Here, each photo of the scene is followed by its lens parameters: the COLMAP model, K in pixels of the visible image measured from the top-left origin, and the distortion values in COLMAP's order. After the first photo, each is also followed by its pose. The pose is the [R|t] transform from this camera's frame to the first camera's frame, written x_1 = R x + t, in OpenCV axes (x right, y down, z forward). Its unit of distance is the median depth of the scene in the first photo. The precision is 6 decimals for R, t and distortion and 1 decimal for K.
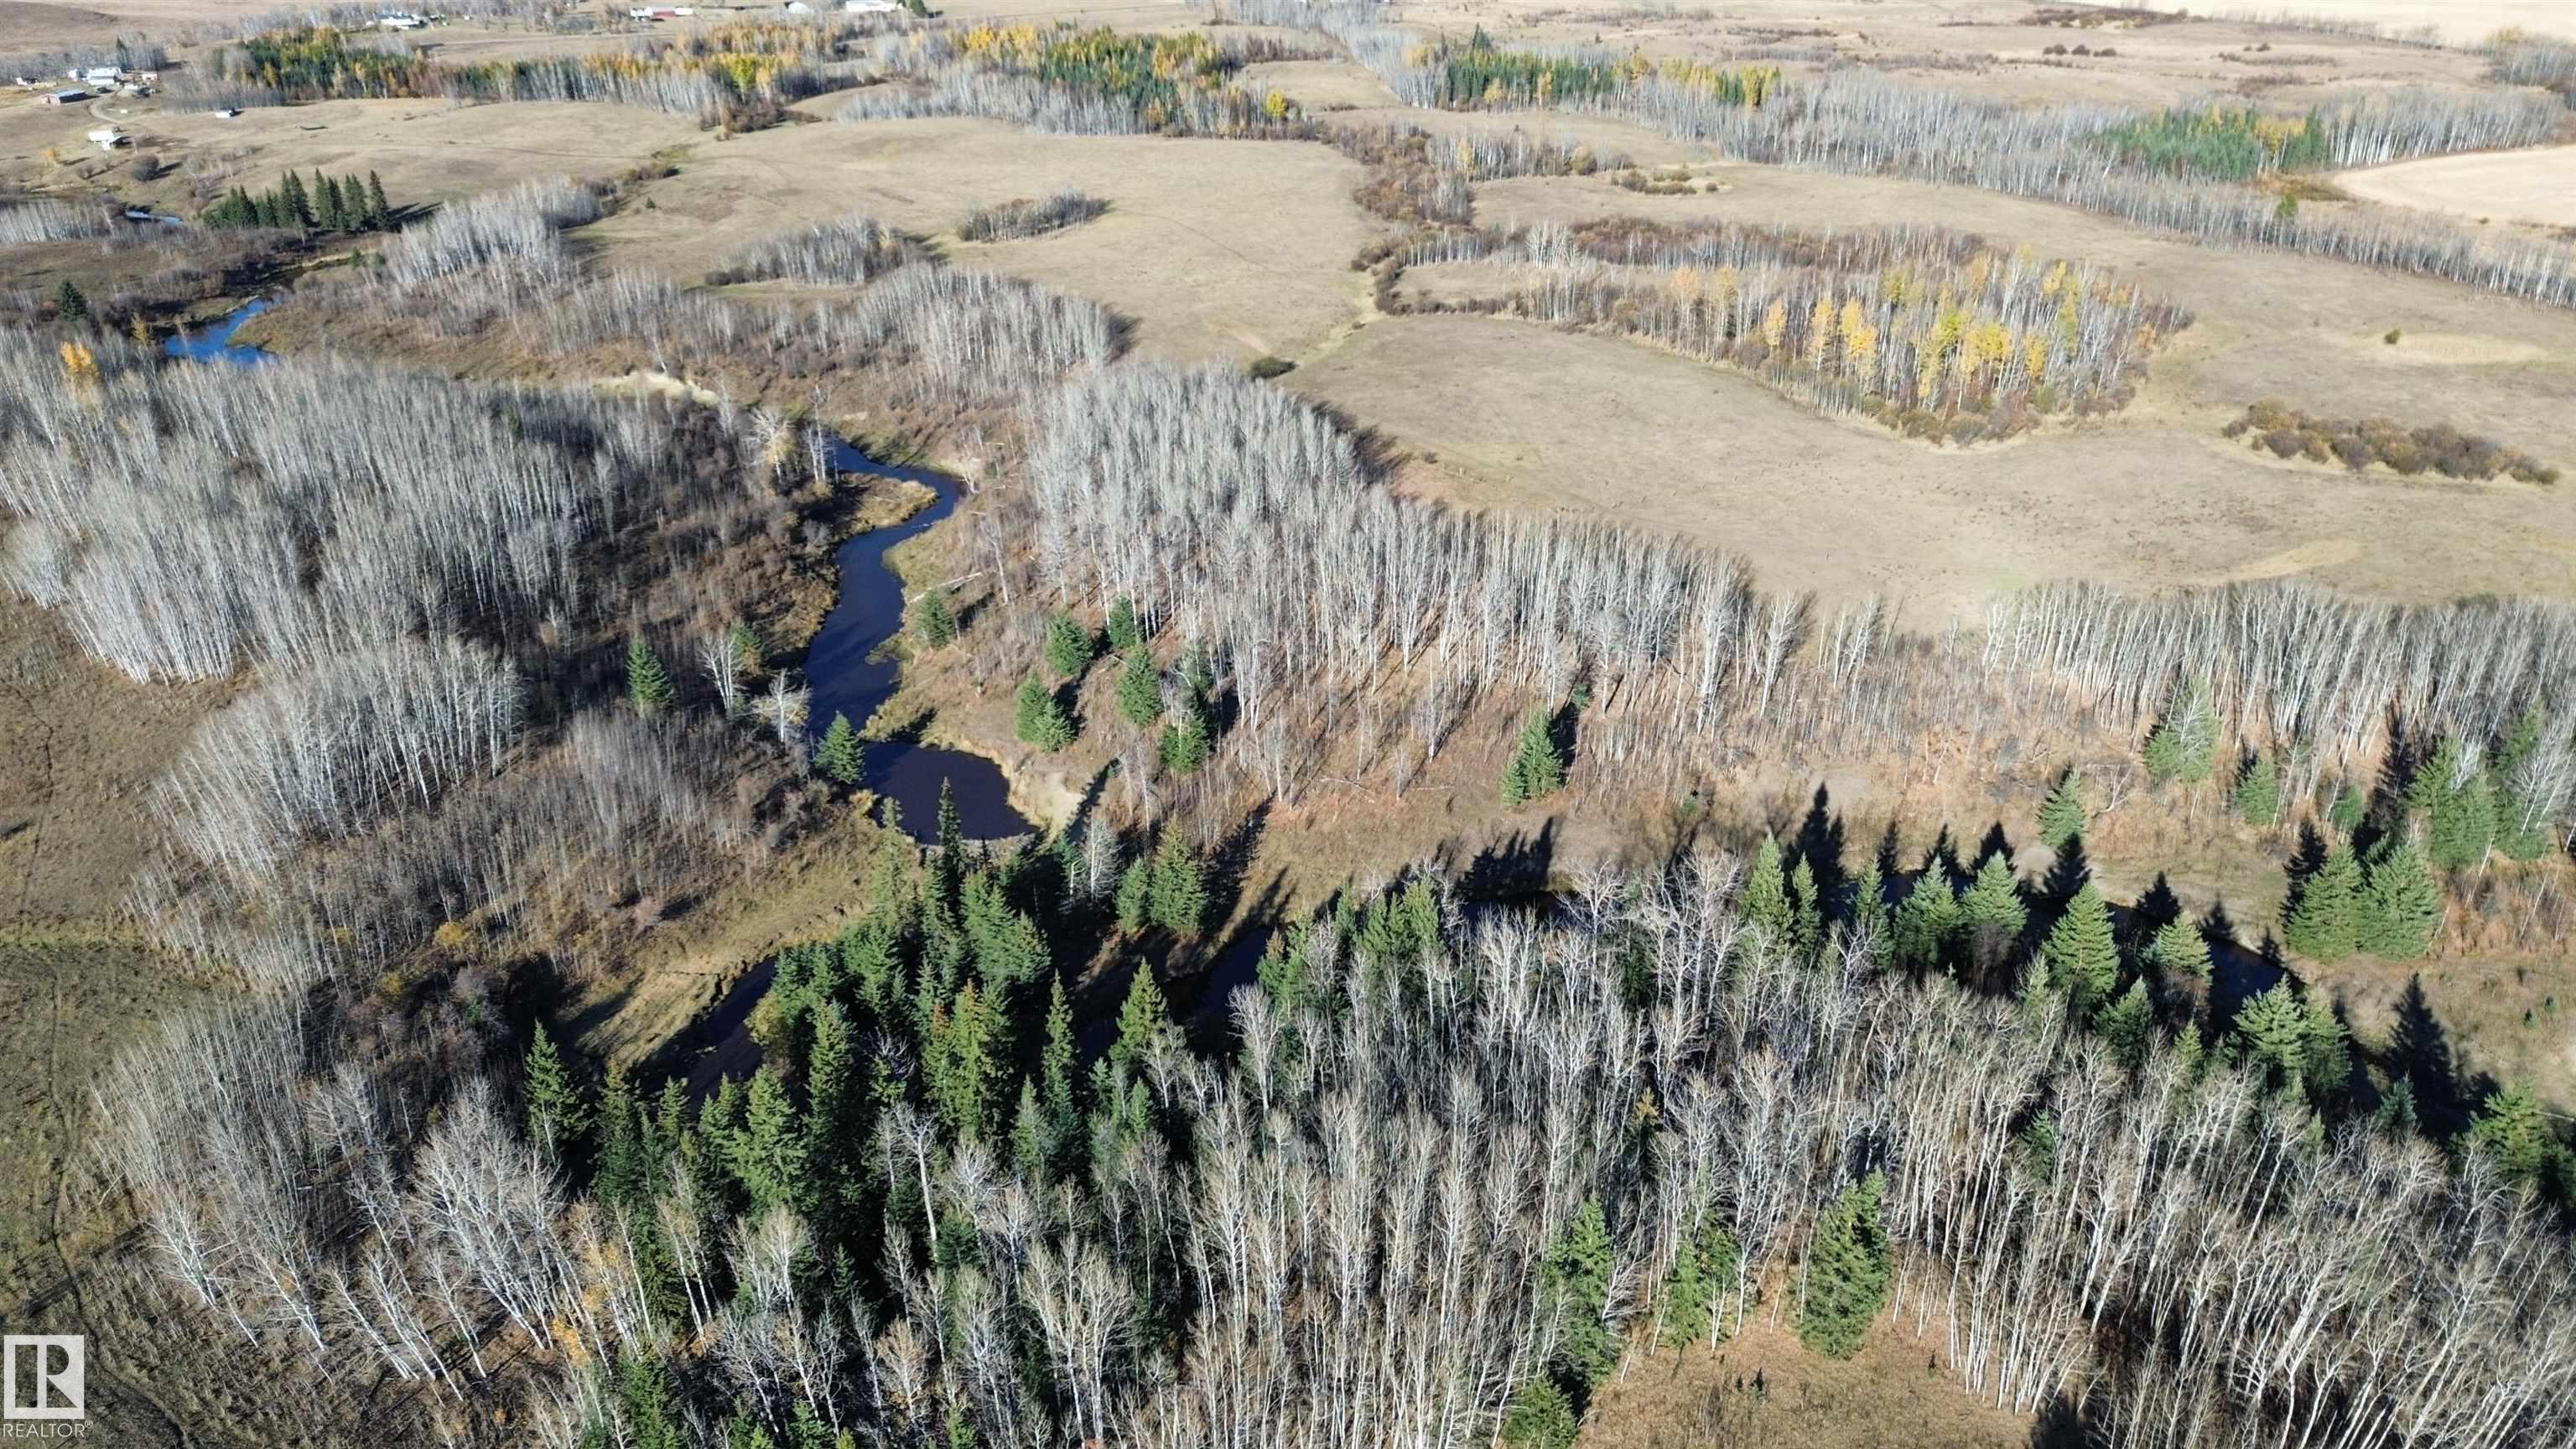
lens RADIAL K [[1805.9, 0, 1296.1], [0, 1805.9, 740.5], [0, 0, 1]] dist [0.070719, -0.066207]
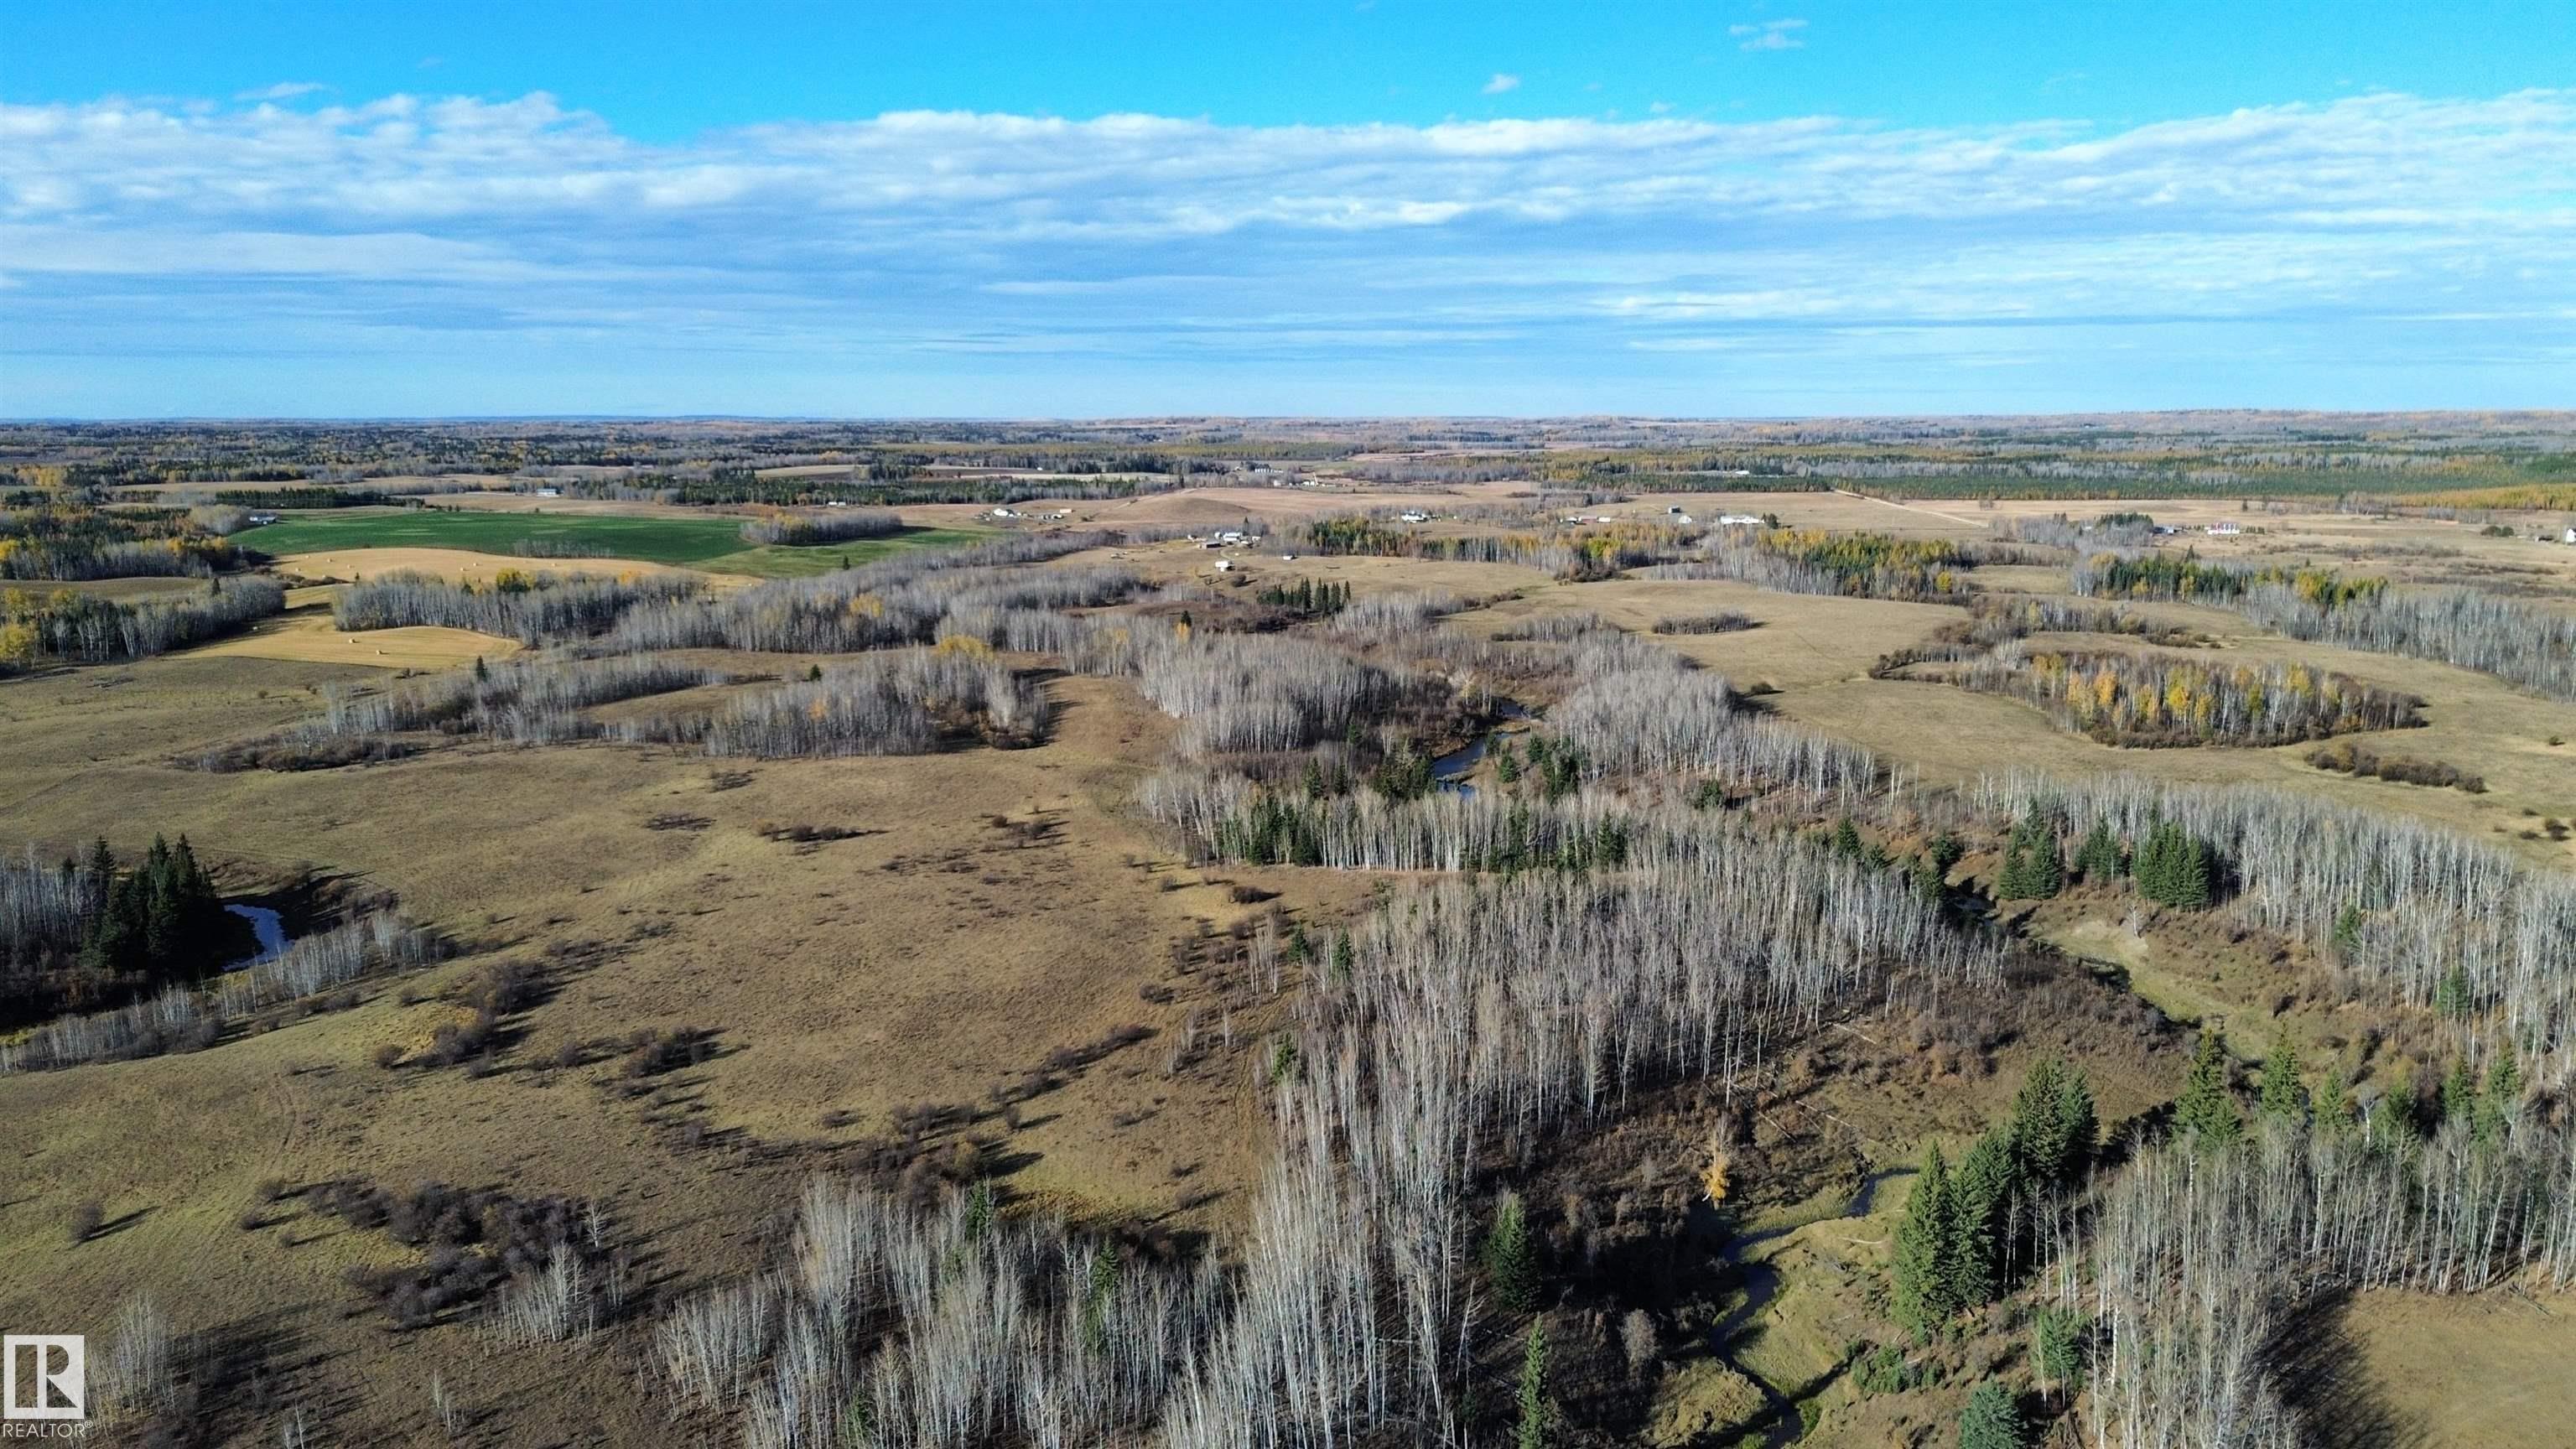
lens RADIAL K [[1812.4, 0, 1286.7], [0, 1812.4, 736.5], [0, 0, 1]] dist [0.078628, -0.075493]
pose [[0.865085, 0.103511, -0.490829, 0.644057], [-0.233629, 0.949014, -0.211634, 0.436736], [0.443898, 0.297753, 0.845161, -0.907316]]
